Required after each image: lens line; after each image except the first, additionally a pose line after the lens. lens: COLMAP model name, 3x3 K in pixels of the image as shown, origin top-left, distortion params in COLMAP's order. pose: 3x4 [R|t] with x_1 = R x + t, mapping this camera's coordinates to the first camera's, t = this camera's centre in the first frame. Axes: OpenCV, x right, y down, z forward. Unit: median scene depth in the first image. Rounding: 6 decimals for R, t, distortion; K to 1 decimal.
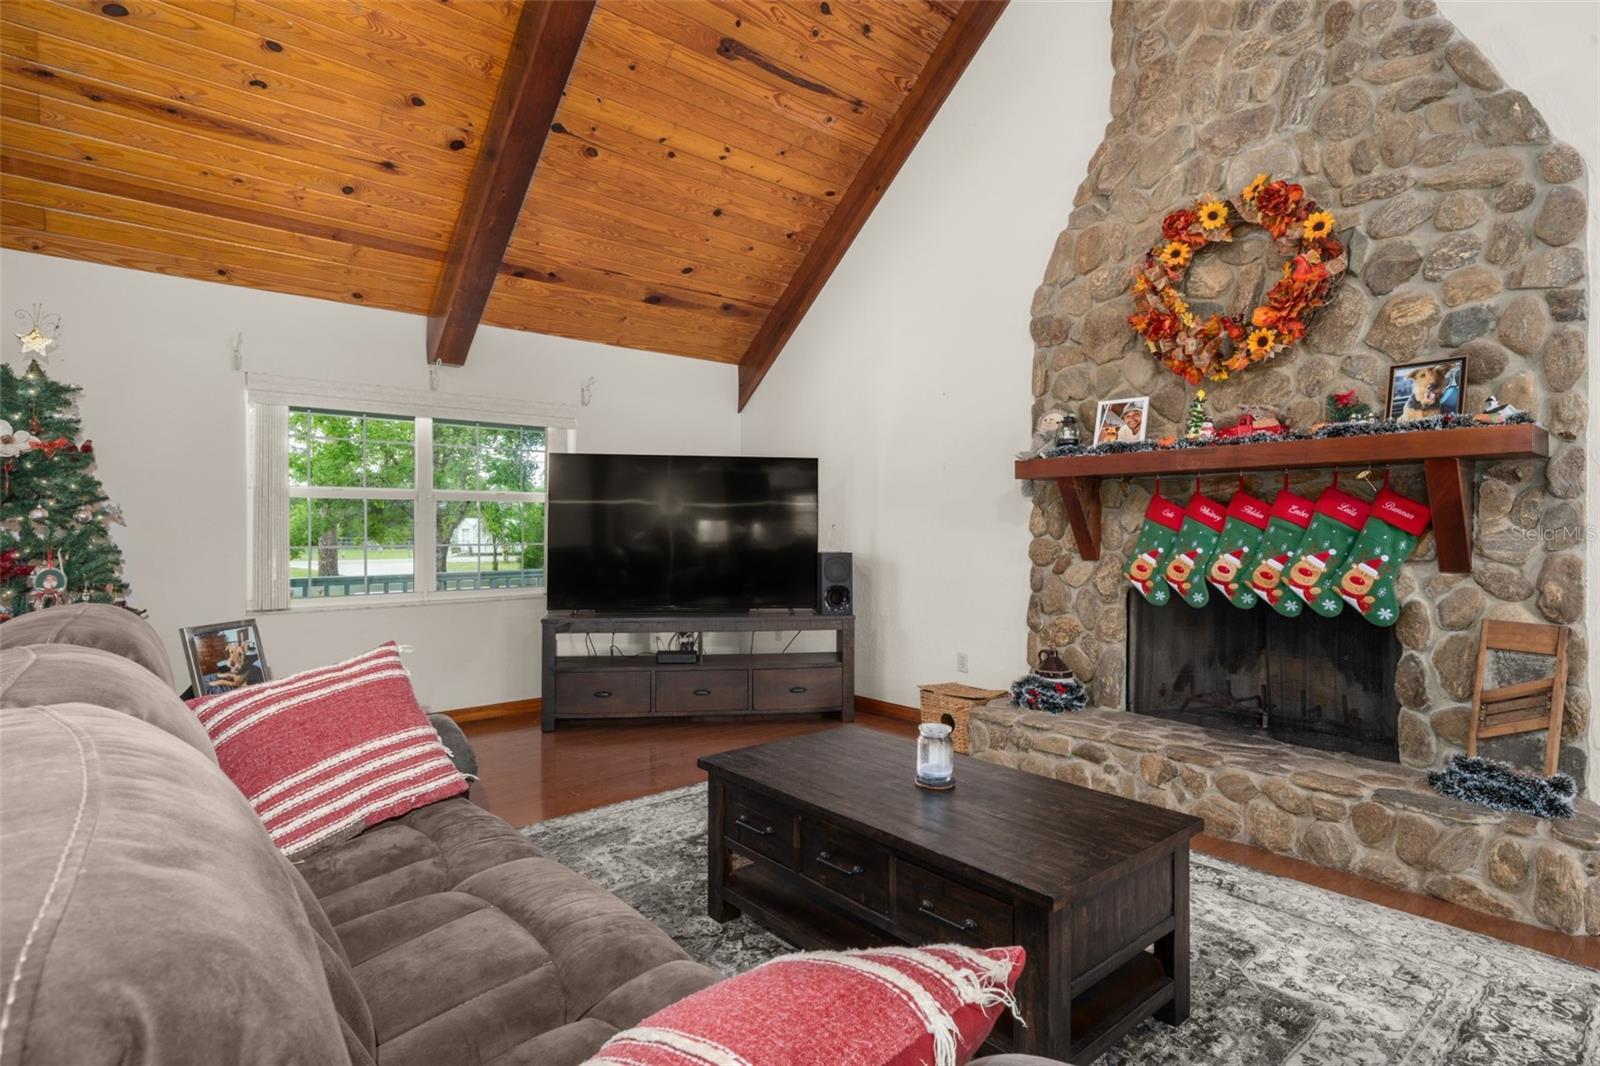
lens RADIAL K [[807.6, 0, 789.2], [0, 807.6, 531.2], [0, 0, 1]] dist [0.000183, 0.000256]
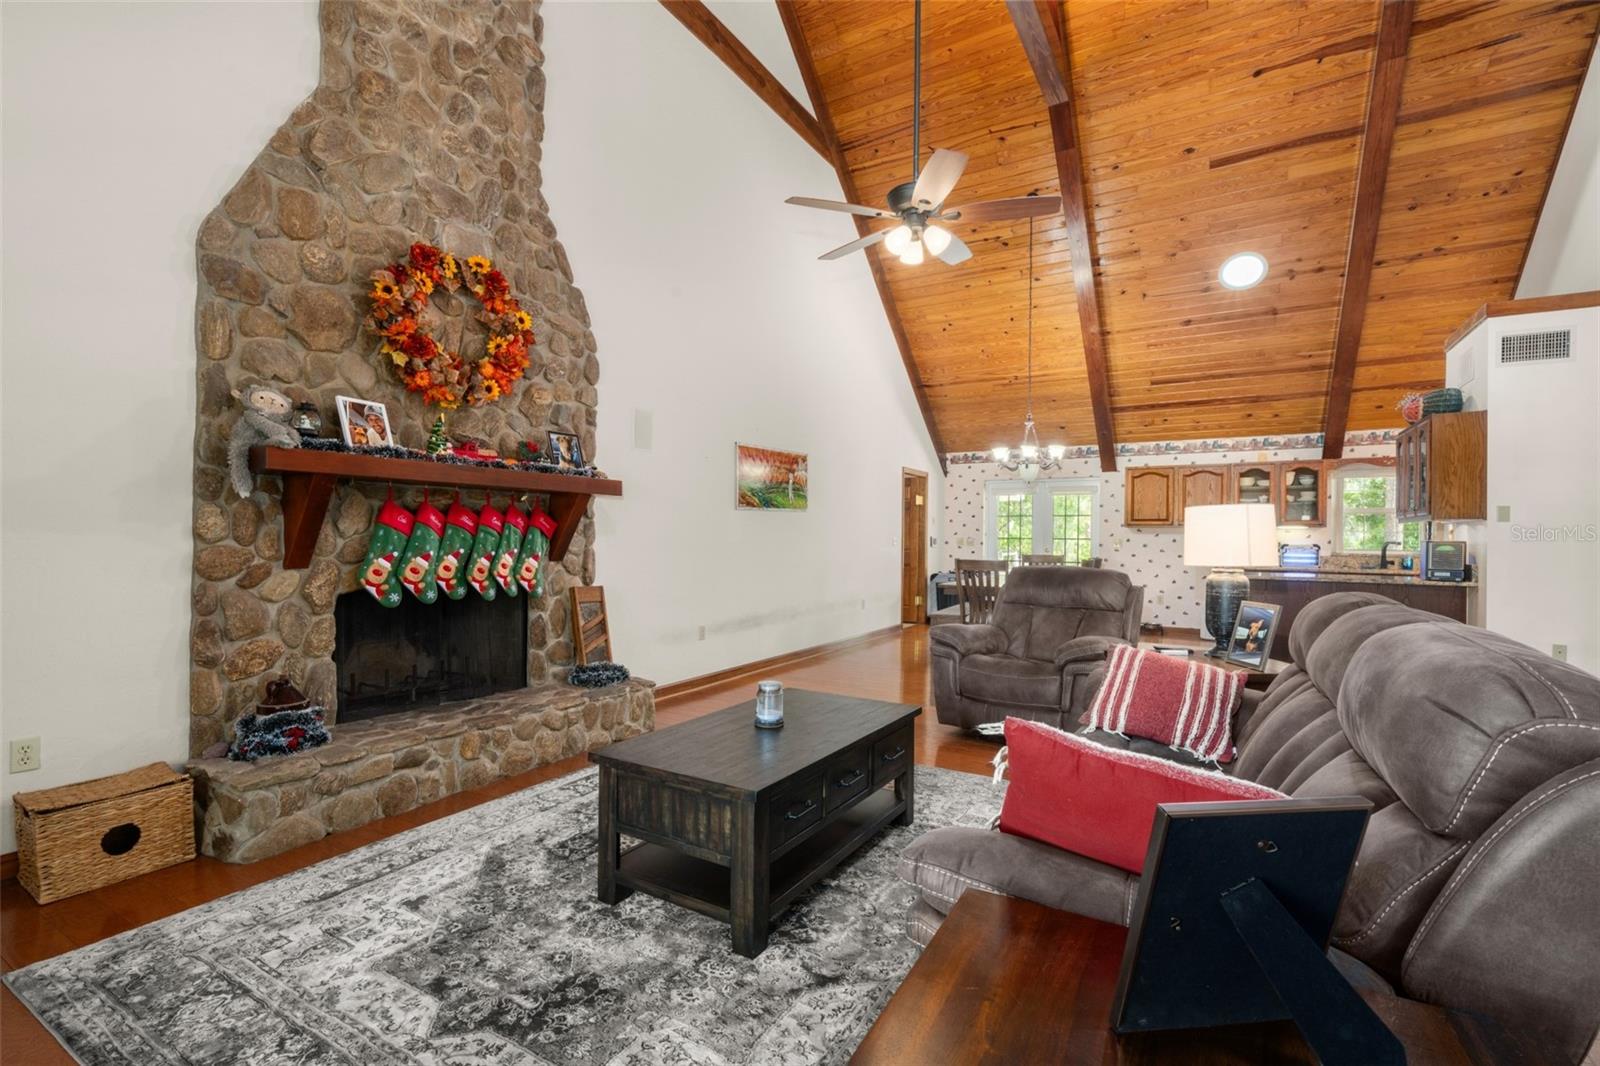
lens RADIAL K [[717.3, 0, 798.6], [0, 717.3, 544.1], [0, 0, 1]] dist [0.001077, 0.000099]
pose [[-0.315741, -0.012004, 0.948769, -0.587577], [-0.005033, 0.999927, 0.010976, -0.002147], [-0.948832, -0.001310, -0.315778, 0.794131]]
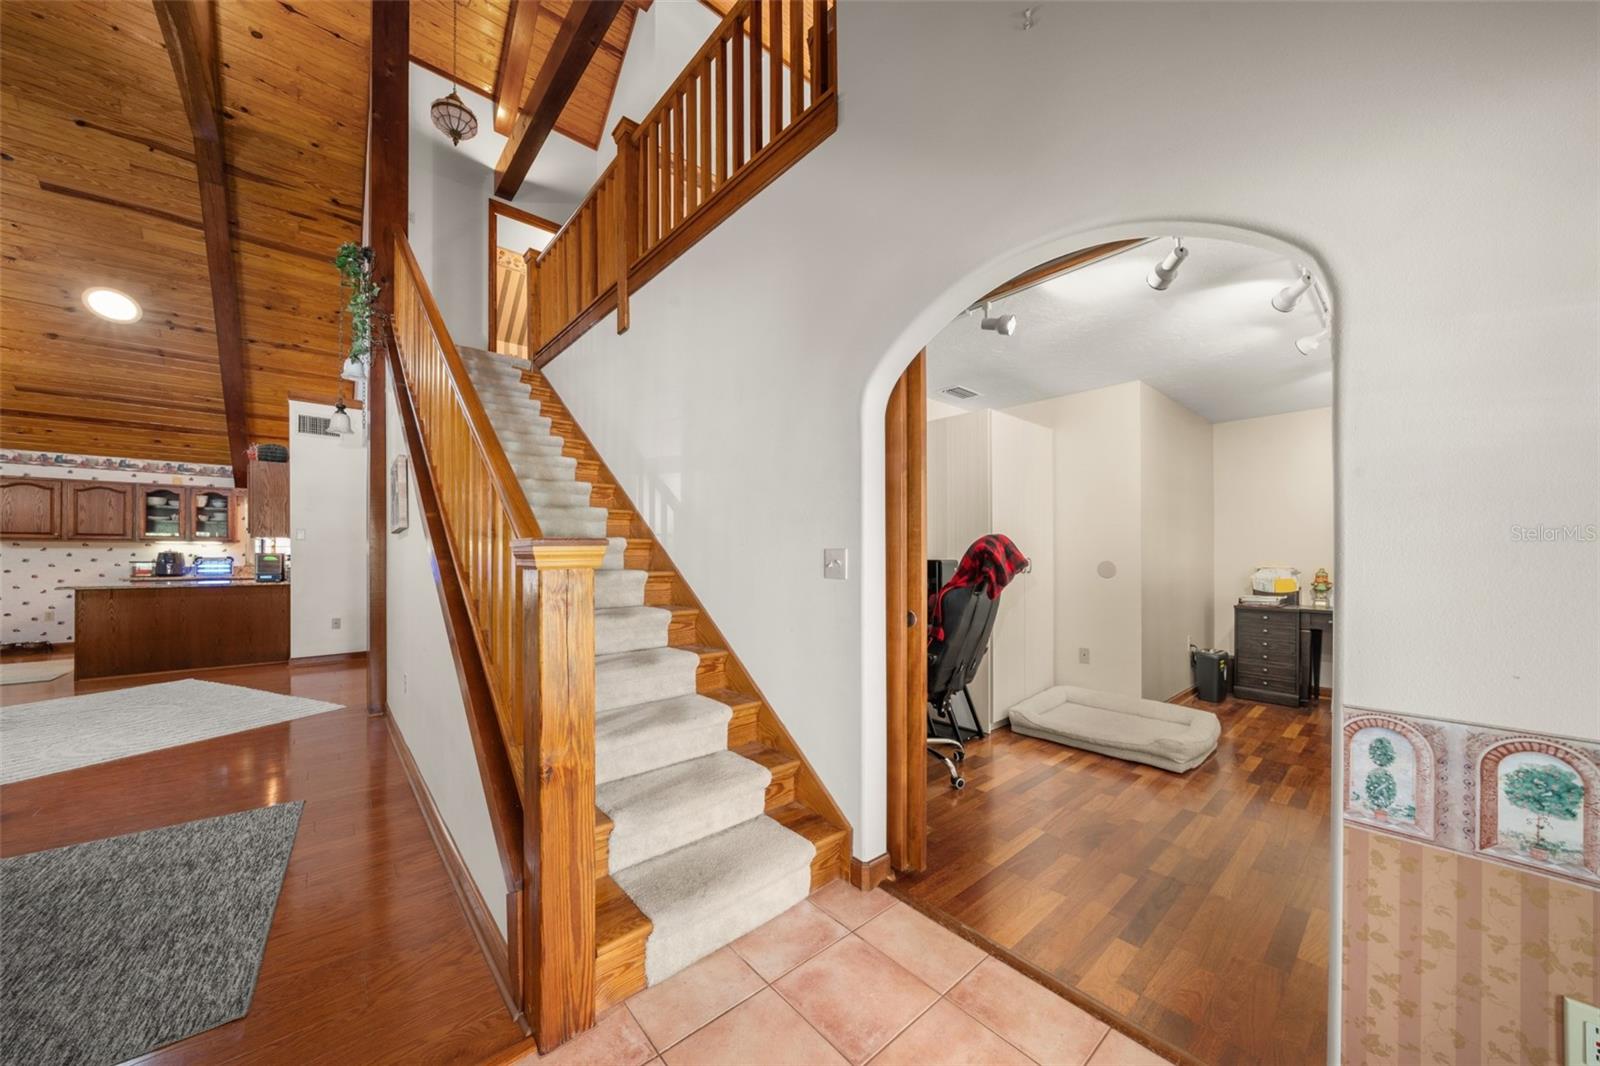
lens RADIAL K [[549.3, 0, 781.4], [0, 549.3, 555.3], [0, 0, 1]] dist [-0.006861, 0.000087]
pose [[-0.999981, 0.000521, 0.006212, -1.084149], [0.000554, 0.999986, 0.005221, -0.000098], [-0.006209, 0.005224, -0.999967, 0.624036]]
